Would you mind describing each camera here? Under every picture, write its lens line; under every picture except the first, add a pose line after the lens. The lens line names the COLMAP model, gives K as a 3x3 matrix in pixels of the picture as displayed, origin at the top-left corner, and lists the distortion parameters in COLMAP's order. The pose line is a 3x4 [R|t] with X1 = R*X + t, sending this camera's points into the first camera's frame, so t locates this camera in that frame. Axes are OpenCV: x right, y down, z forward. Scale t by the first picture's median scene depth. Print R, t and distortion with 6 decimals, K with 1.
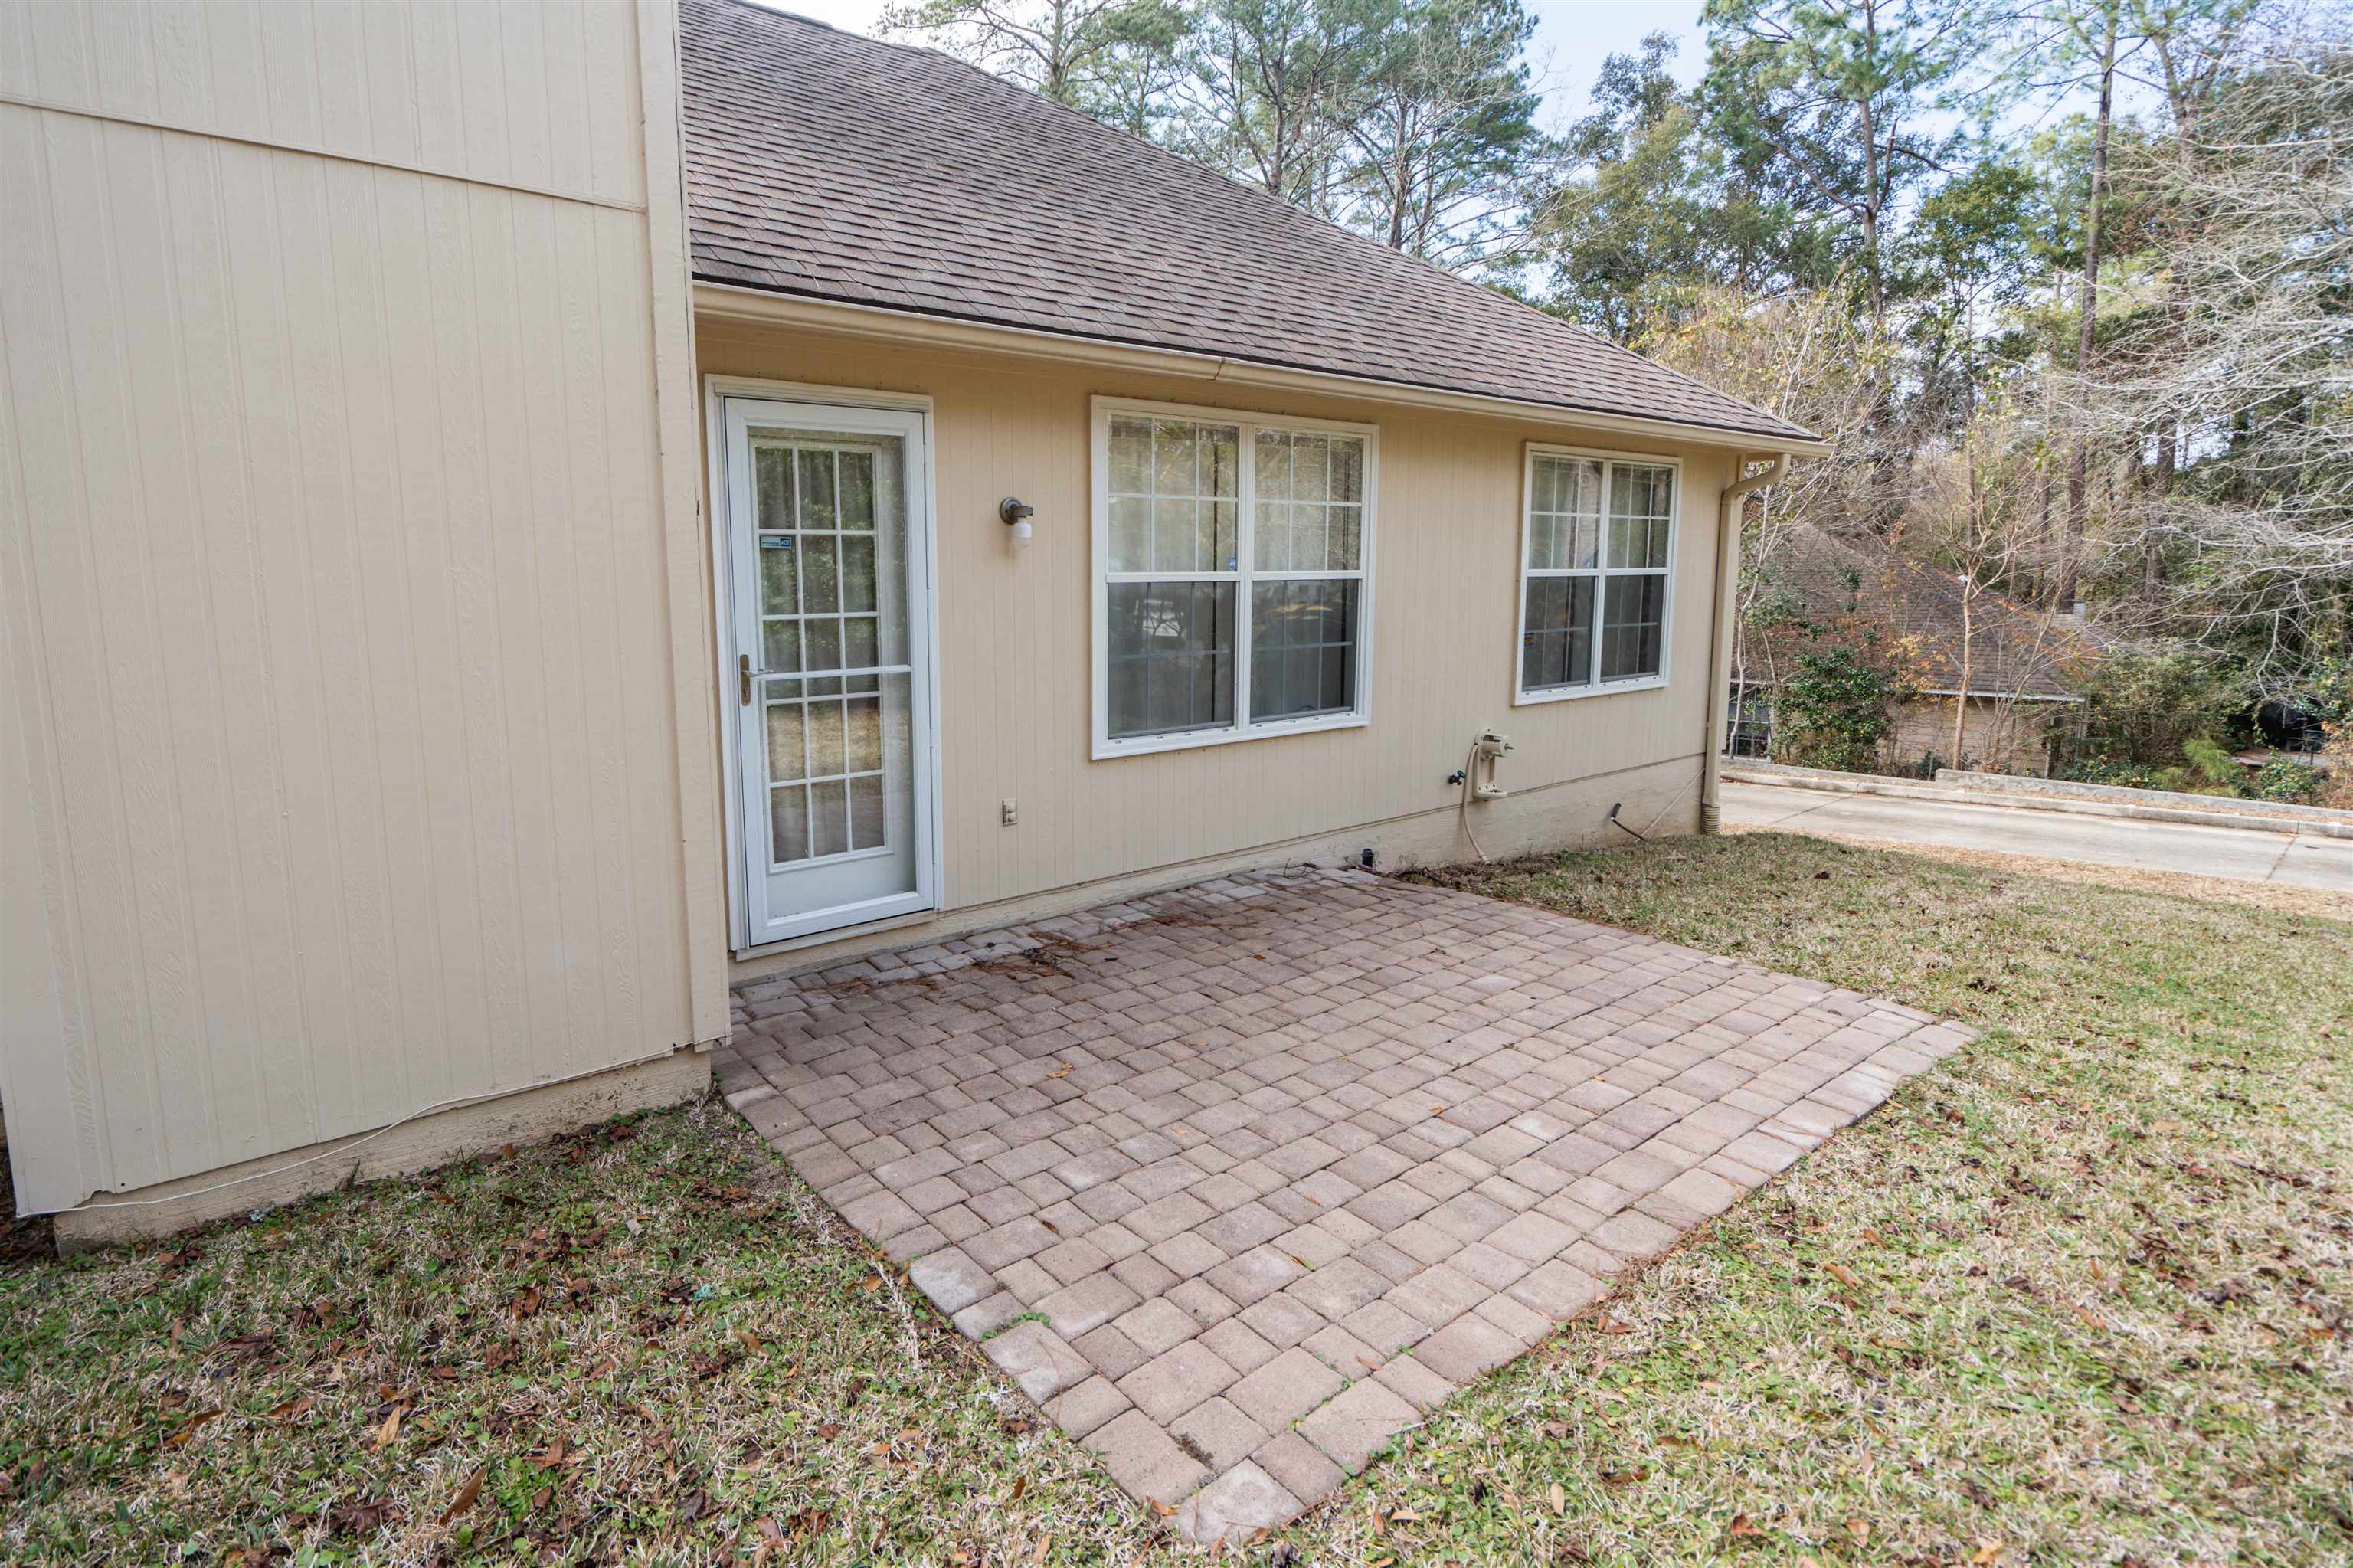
lens RADIAL K [[1142.5, 0, 1074.0], [0, 1142.5, 733.8], [0, 0, 1]] dist [0.001363, 0.000607]
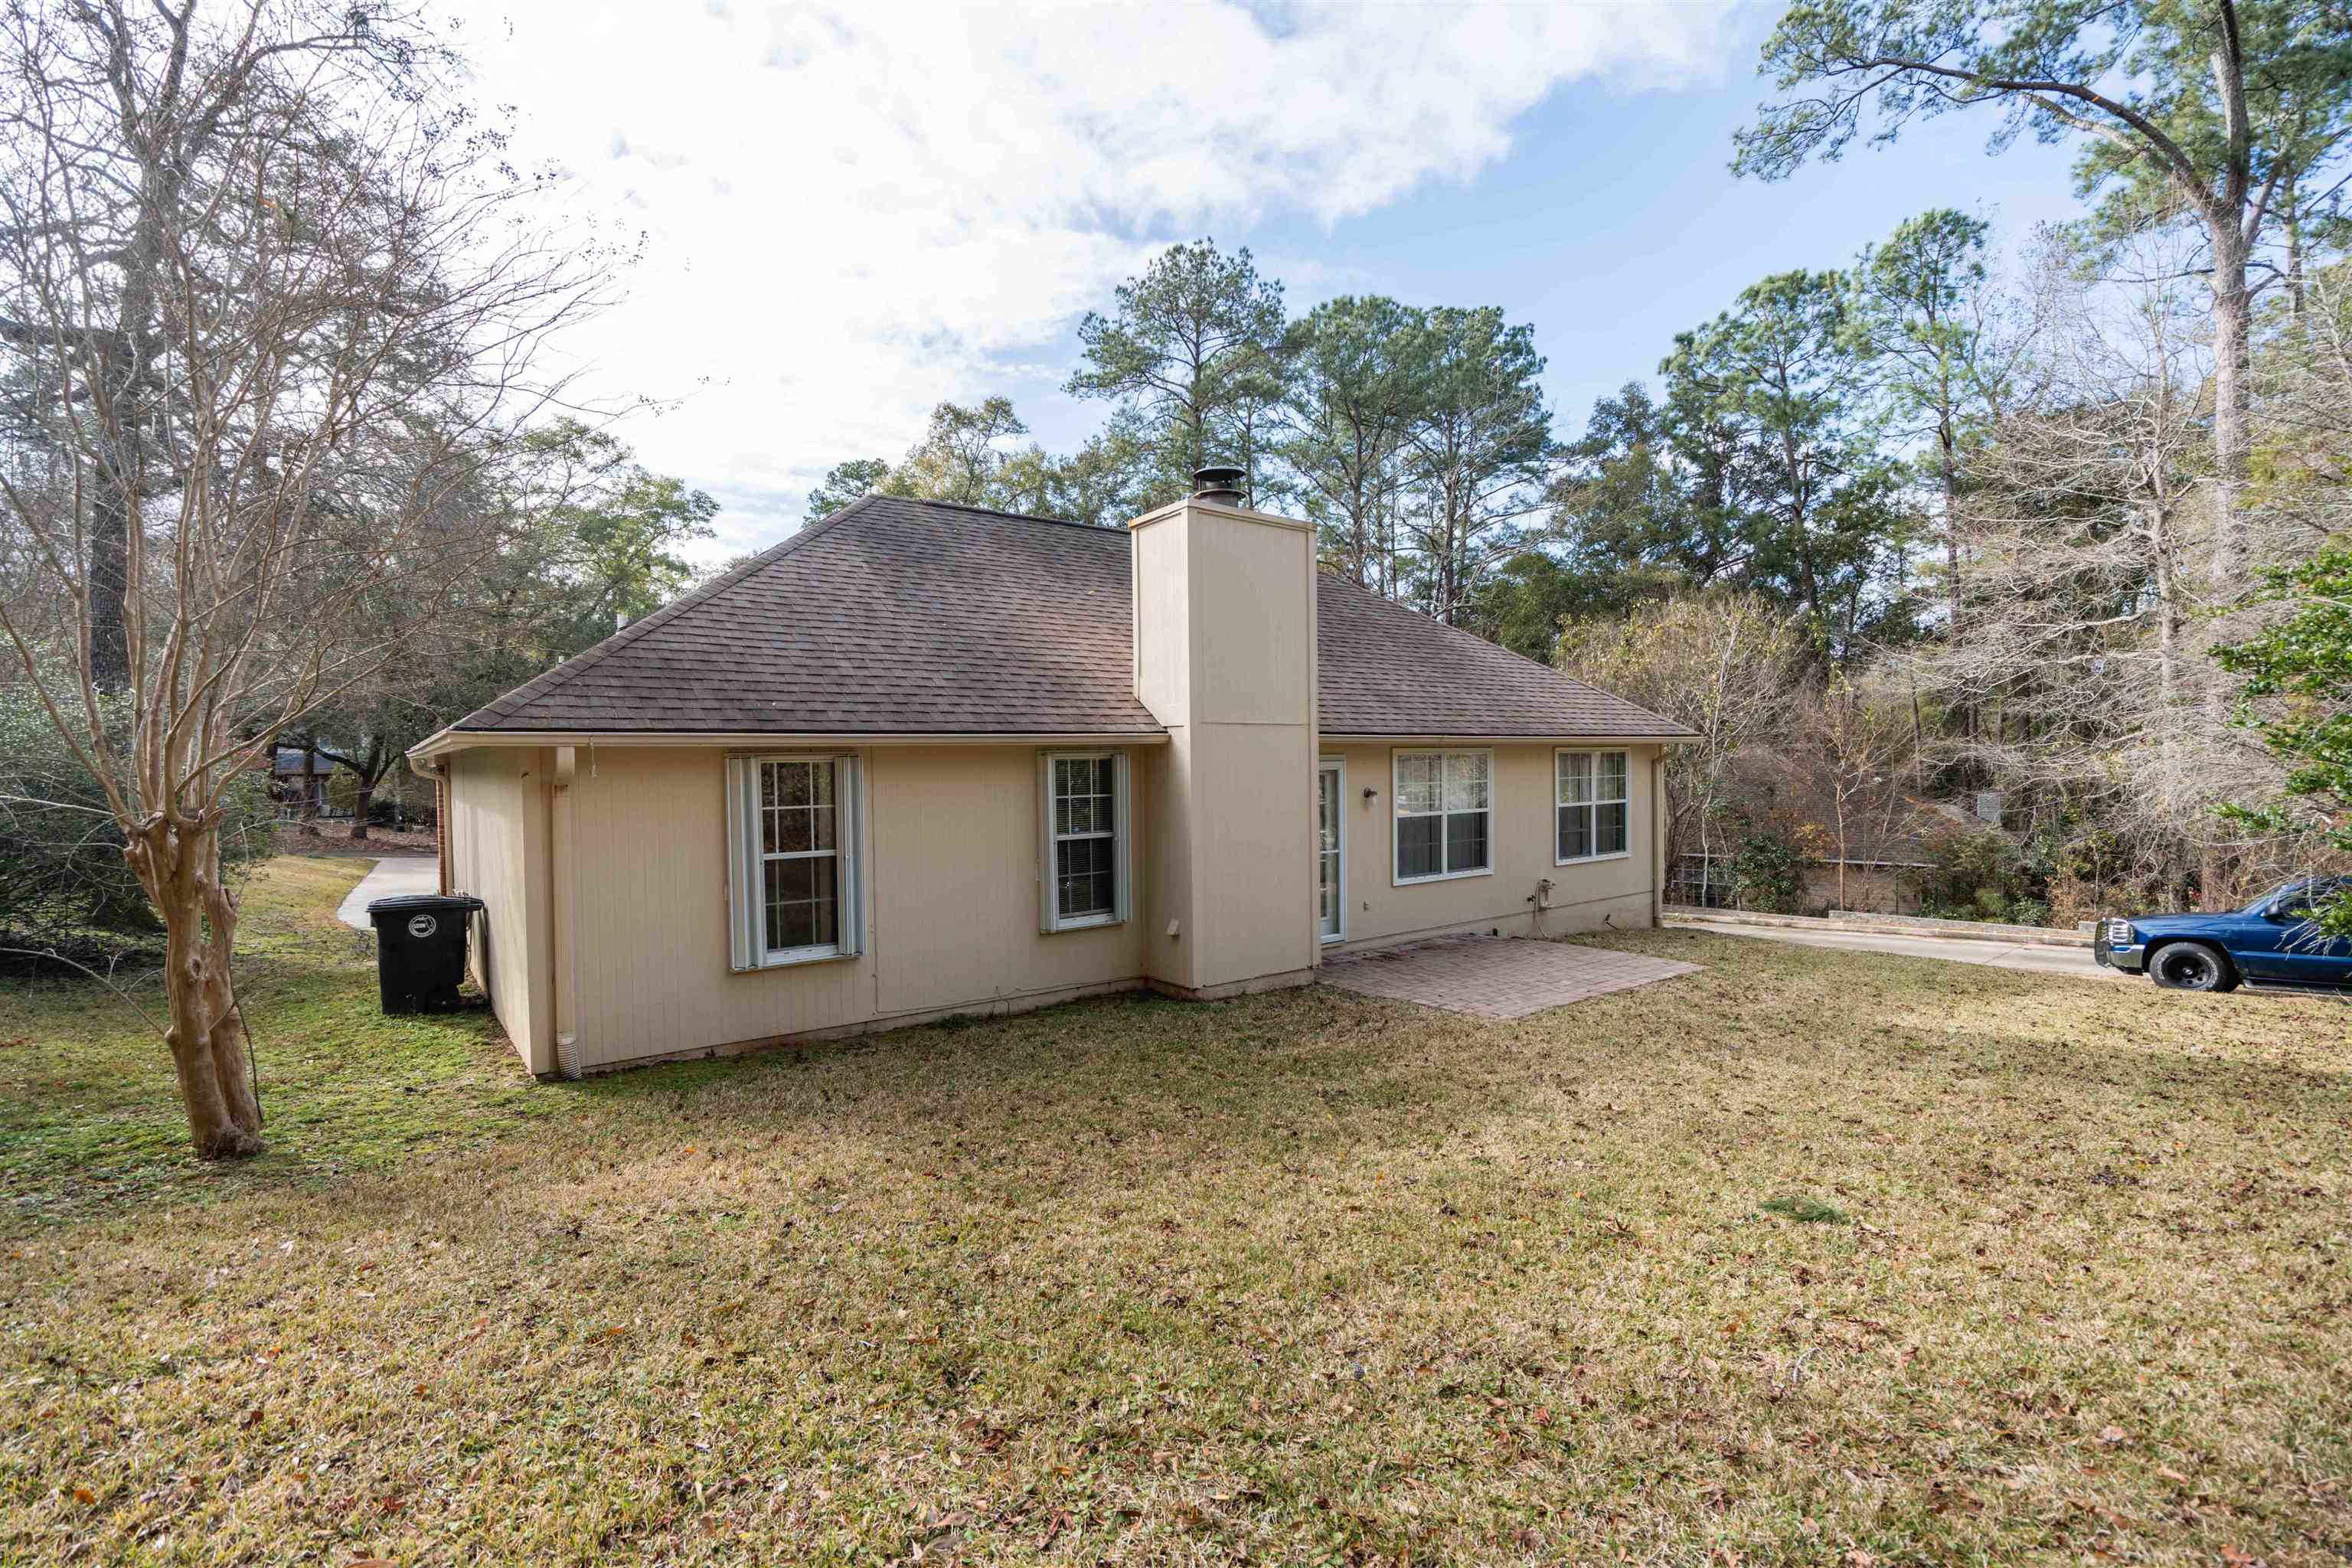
lens RADIAL K [[1059.9, 0, 1164.3], [0, 1059.9, 783.7], [0, 0, 1]] dist [-0.012980, 0.007647]
pose [[0.999880, -0.008112, 0.013162, -0.439399], [0.009634, 0.992716, -0.120091, 0.062381], [-0.012092, 0.120203, 0.992676, -1.150417]]
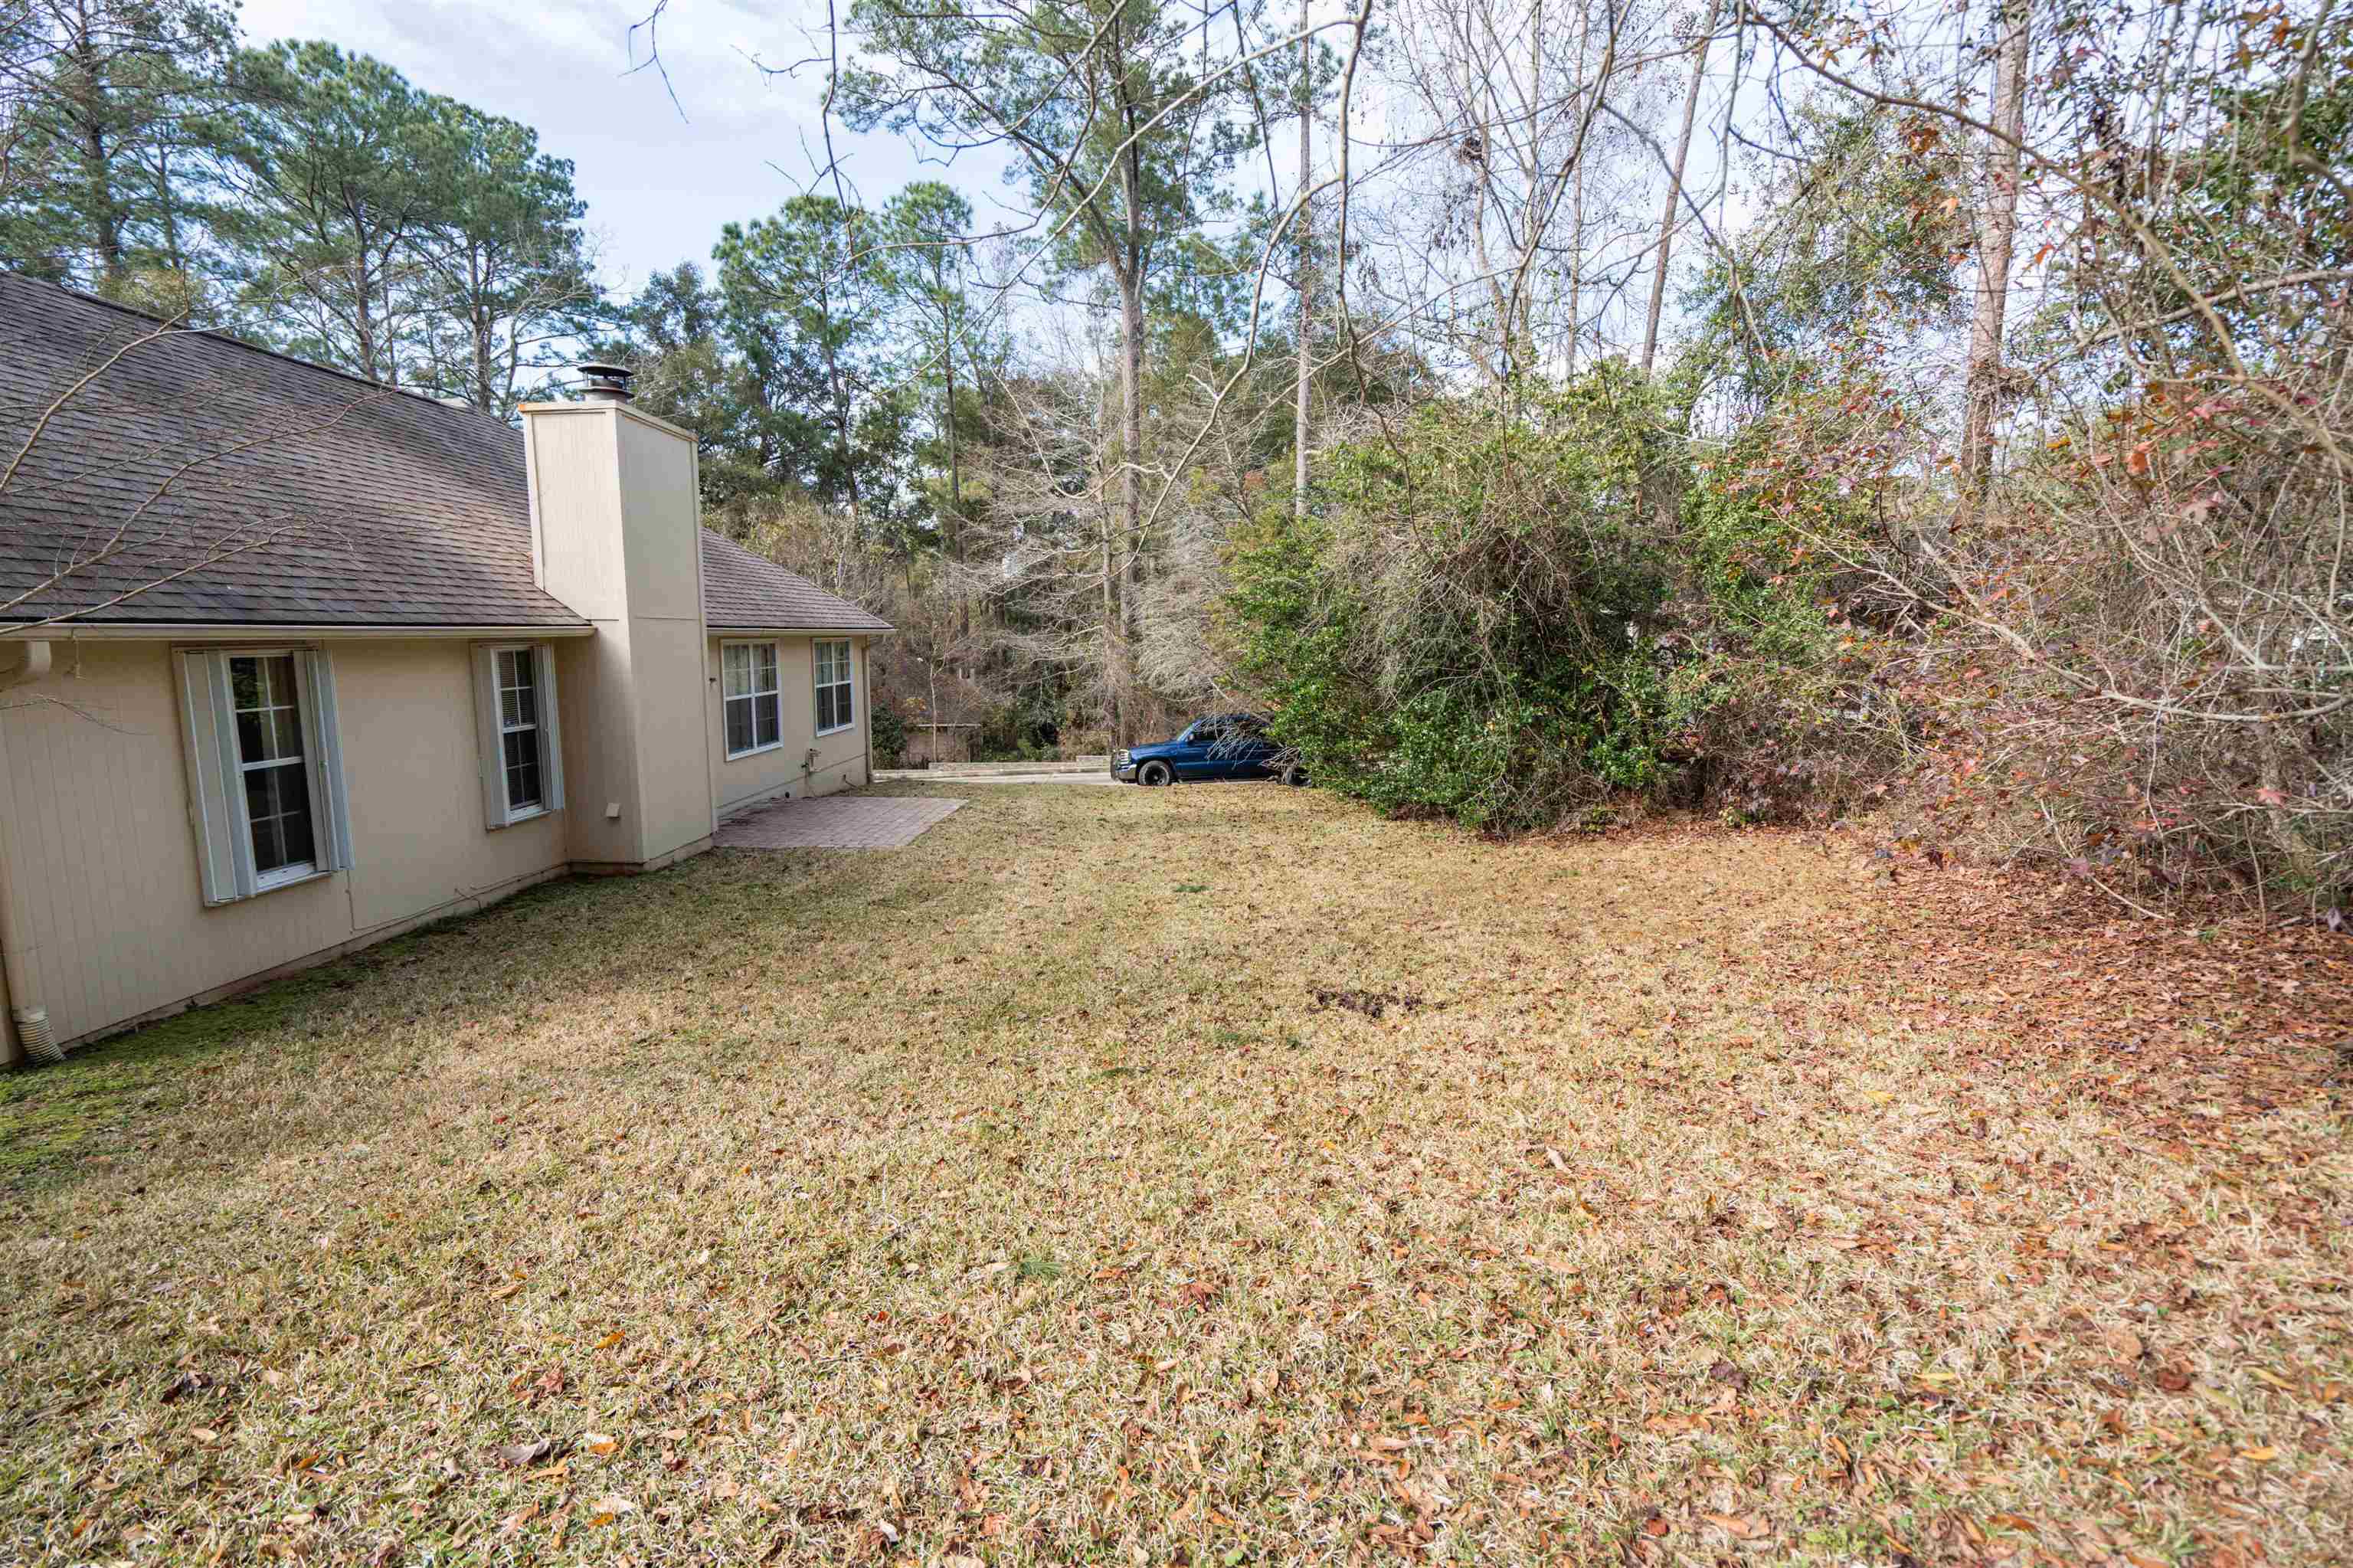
lens RADIAL K [[1060.3, 0, 1164.8], [0, 1060.3, 783.7], [0, 0, 1]] dist [-0.012980, 0.007647]
pose [[0.622565, -0.100665, 0.776067, -1.156994], [0.100841, 0.993744, 0.048005, 0.052200], [-0.776044, 0.048374, 0.628821, -1.300418]]
